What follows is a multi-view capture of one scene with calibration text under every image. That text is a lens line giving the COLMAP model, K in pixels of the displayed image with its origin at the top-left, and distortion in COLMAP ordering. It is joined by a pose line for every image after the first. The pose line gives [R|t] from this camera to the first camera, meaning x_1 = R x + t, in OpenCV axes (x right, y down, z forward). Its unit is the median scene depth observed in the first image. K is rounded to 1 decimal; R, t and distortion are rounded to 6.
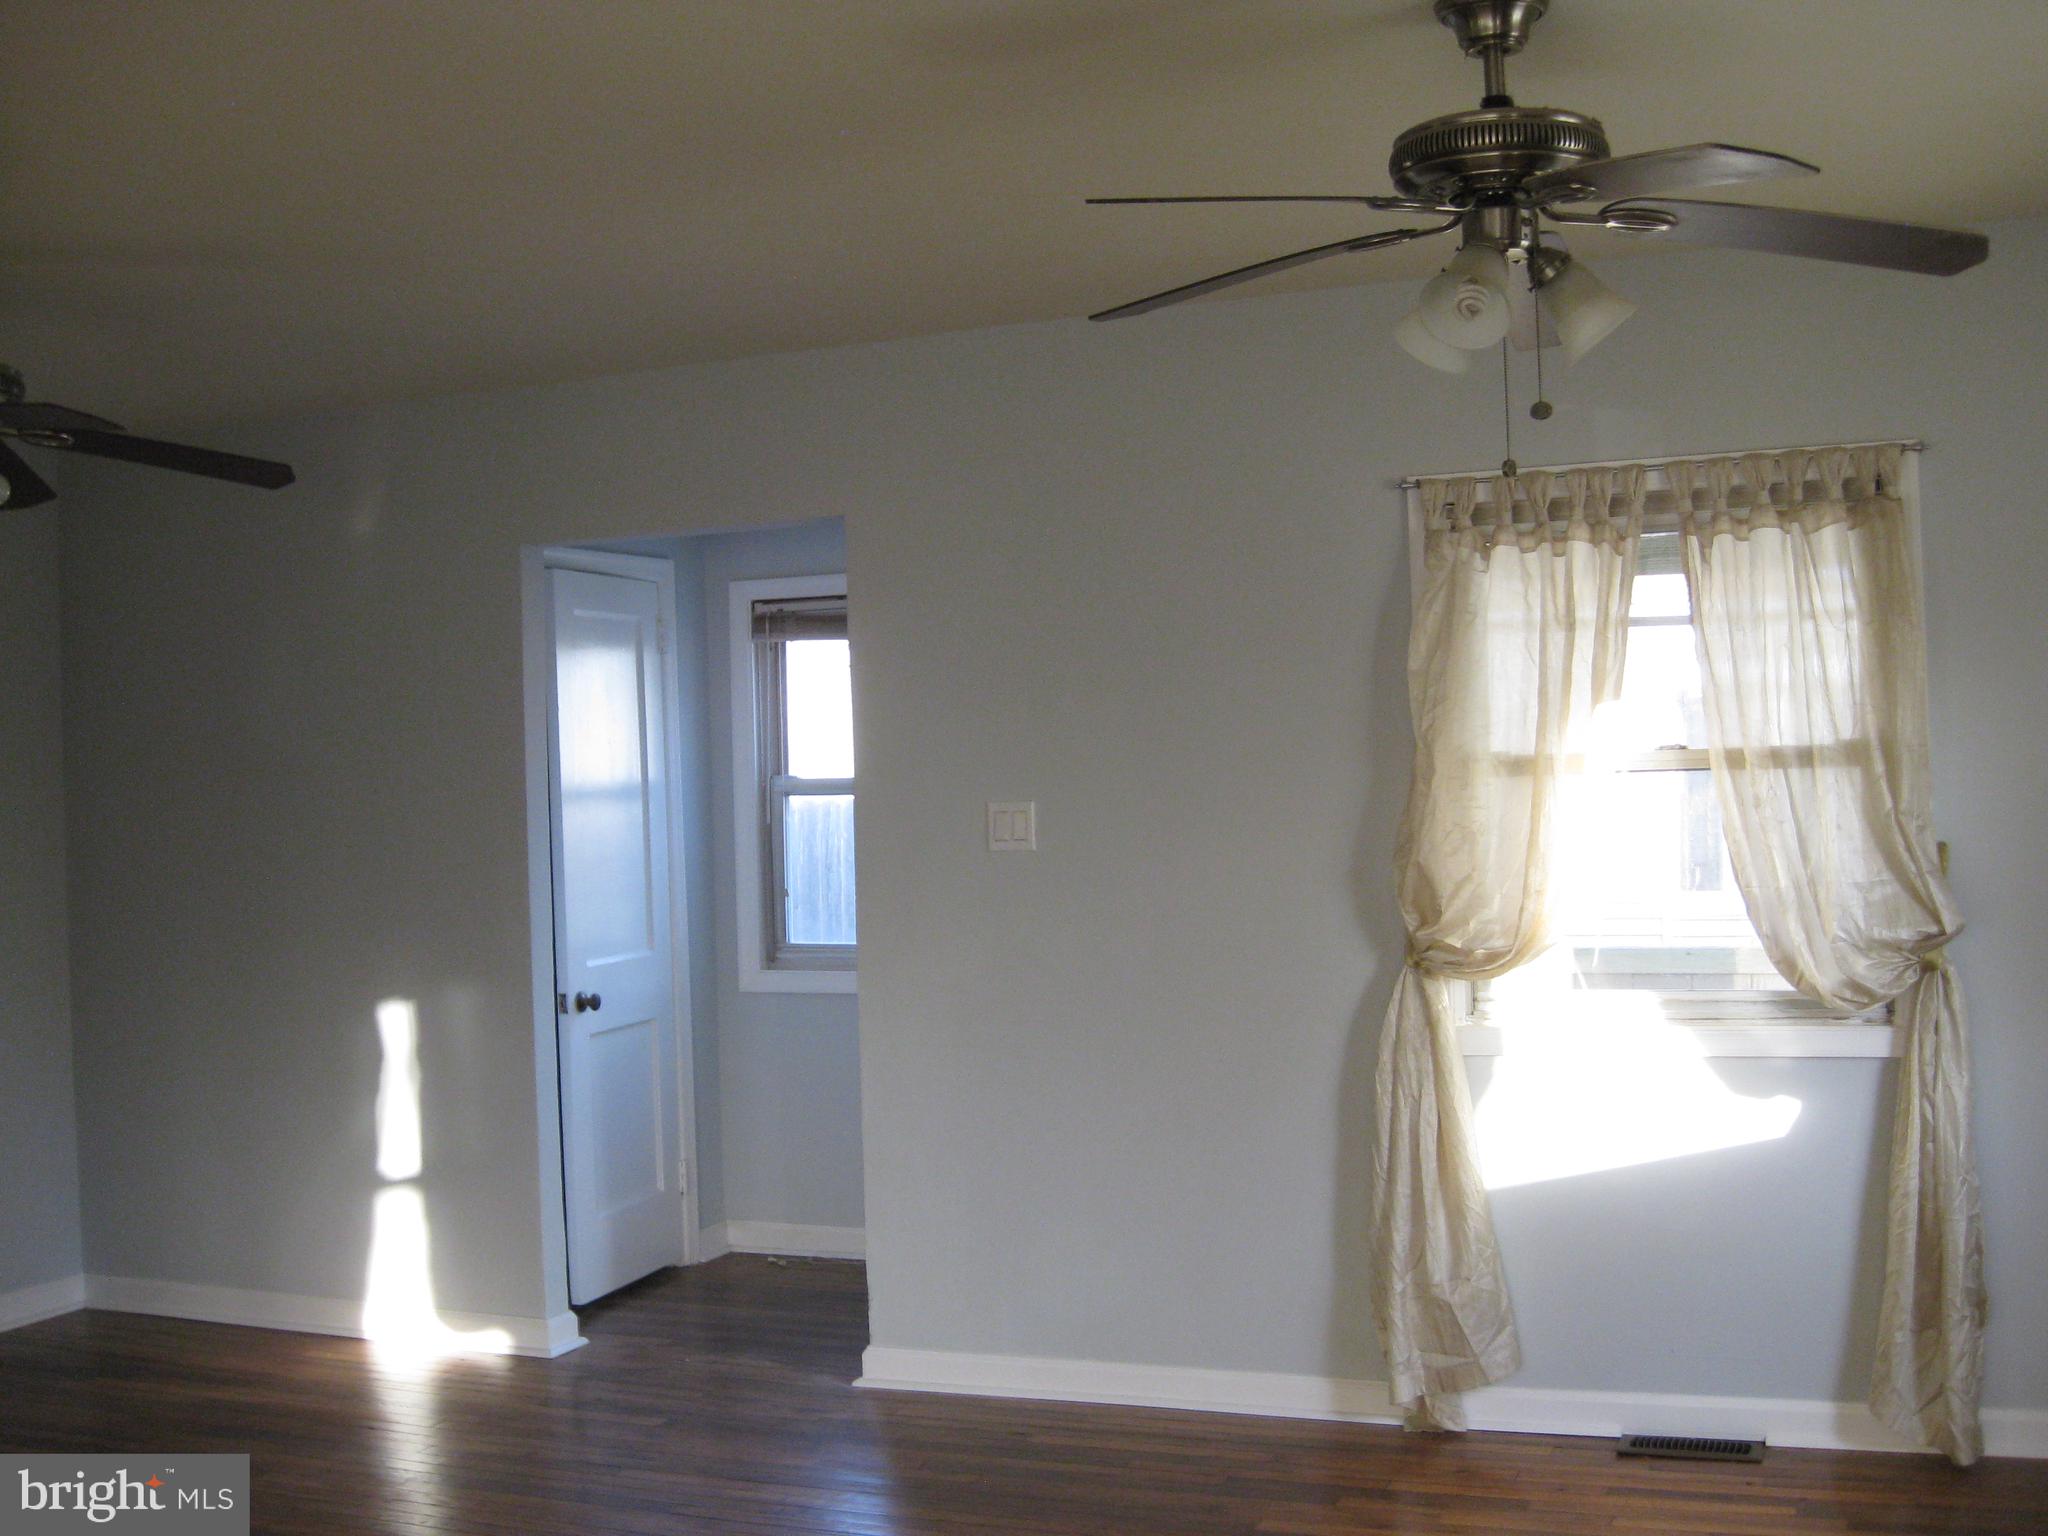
lens RADIAL K [[2258.2, 0, 1042.1], [0, 2258.2, 783.9], [0, 0, 1]] dist [-0.132265, 0.000000]
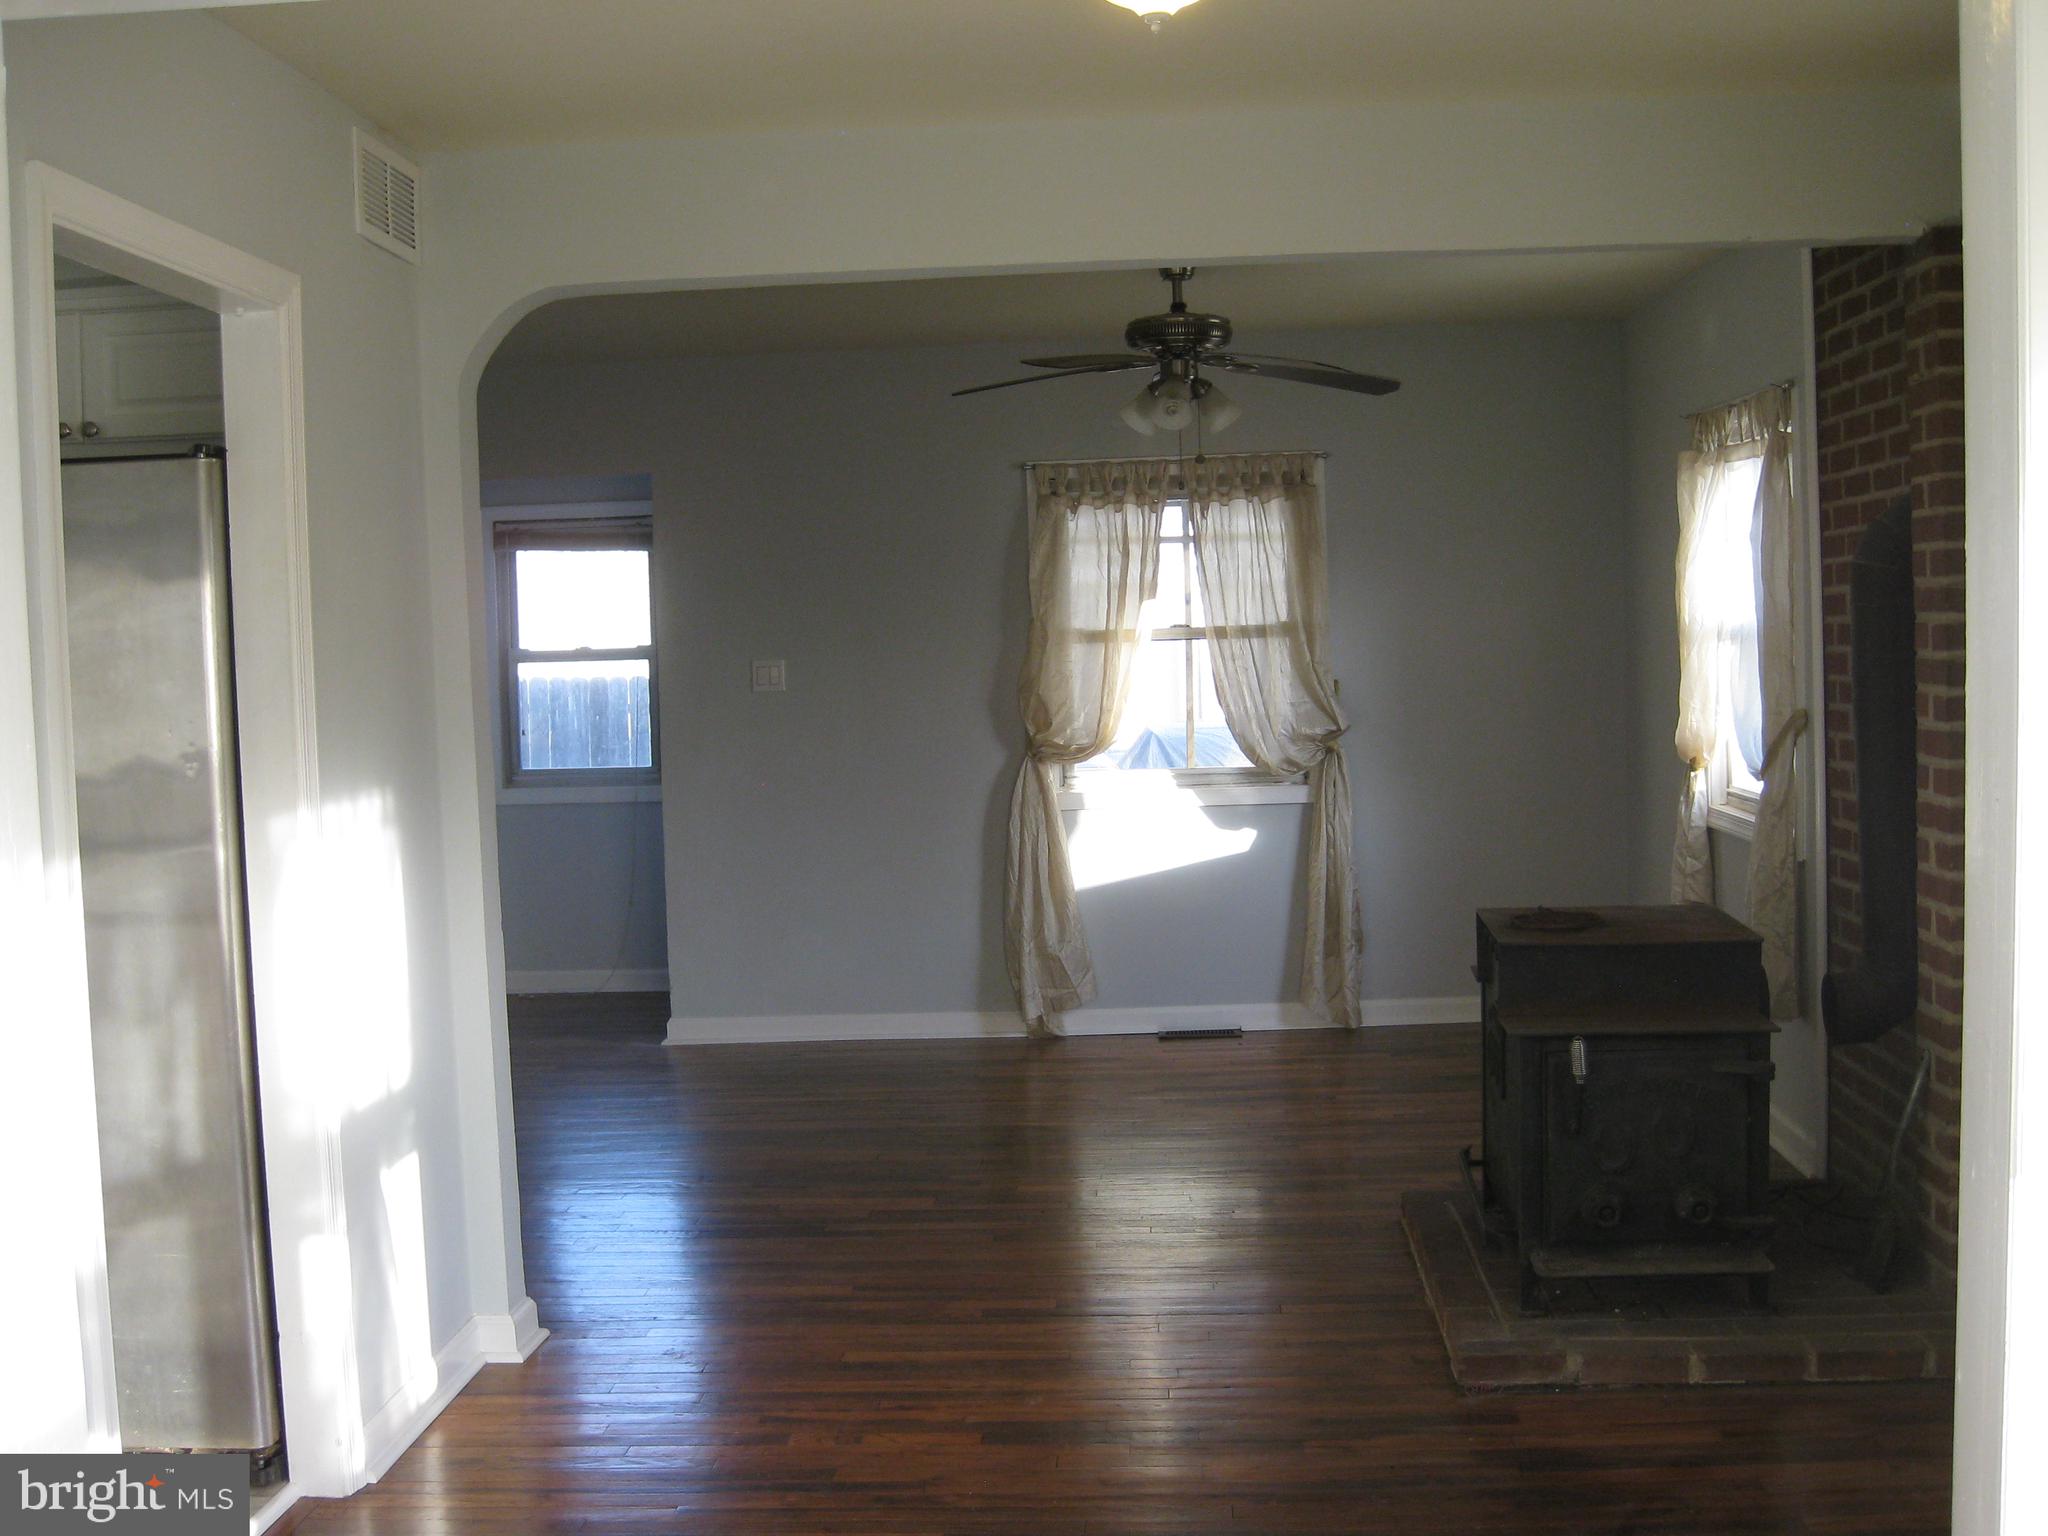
lens RADIAL K [[2258.2, 0, 1030.7], [0, 2258.2, 768.3], [0, 0, 1]] dist [-0.132265, 0.000000]
pose [[0.947509, -0.015489, 0.319355, -0.382728], [0.002586, 0.999164, 0.040788, 0.021948], [-0.319720, -0.037821, 0.946757, -0.603588]]
